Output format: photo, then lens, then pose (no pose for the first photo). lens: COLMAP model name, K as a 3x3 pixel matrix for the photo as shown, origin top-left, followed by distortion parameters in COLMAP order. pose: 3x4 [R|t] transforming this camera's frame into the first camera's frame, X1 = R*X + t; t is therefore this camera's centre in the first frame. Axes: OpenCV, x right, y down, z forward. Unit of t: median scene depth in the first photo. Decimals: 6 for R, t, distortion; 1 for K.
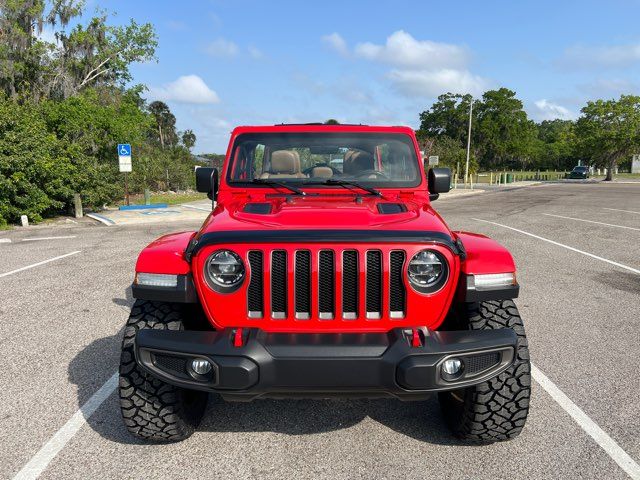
lens RADIAL K [[491.2, 0, 319.6], [0, 491.2, 246.3], [0, 0, 1]] dist [0.033560, -0.031129]
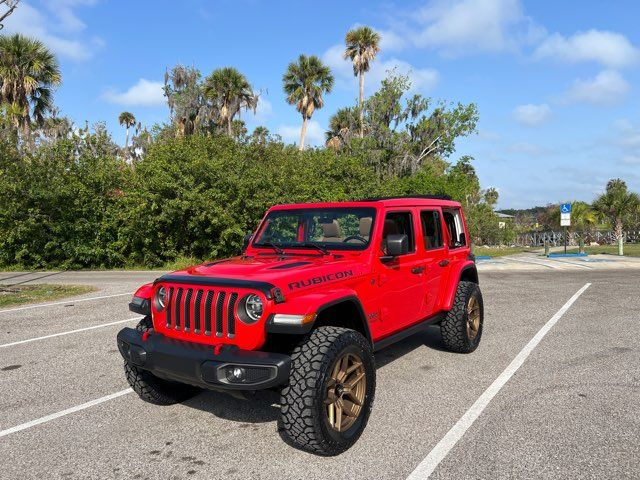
lens RADIAL K [[491.2, 0, 320.8], [0, 491.2, 240.1], [0, 0, 1]] dist [0.033560, -0.031129]
pose [[0.842910, 0.003313, -0.538044, -0.072995], [-0.070282, 0.992091, -0.103996, 0.067807], [0.533444, 0.125473, 0.836477, -0.510181]]
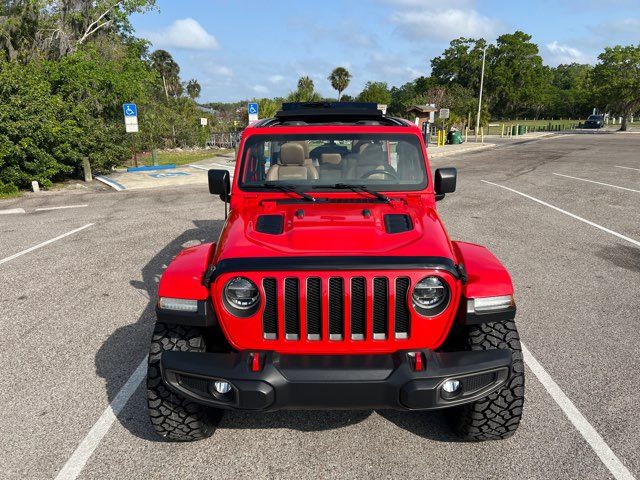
lens RADIAL K [[491.2, 0, 324.2], [0, 491.2, 246.4], [0, 0, 1]] dist [0.033560, -0.031129]
pose [[0.999949, -0.005560, -0.008467, -0.000741], [0.006390, 0.994817, 0.101478, -0.057950], [0.007859, -0.101527, 0.994802, -0.019478]]
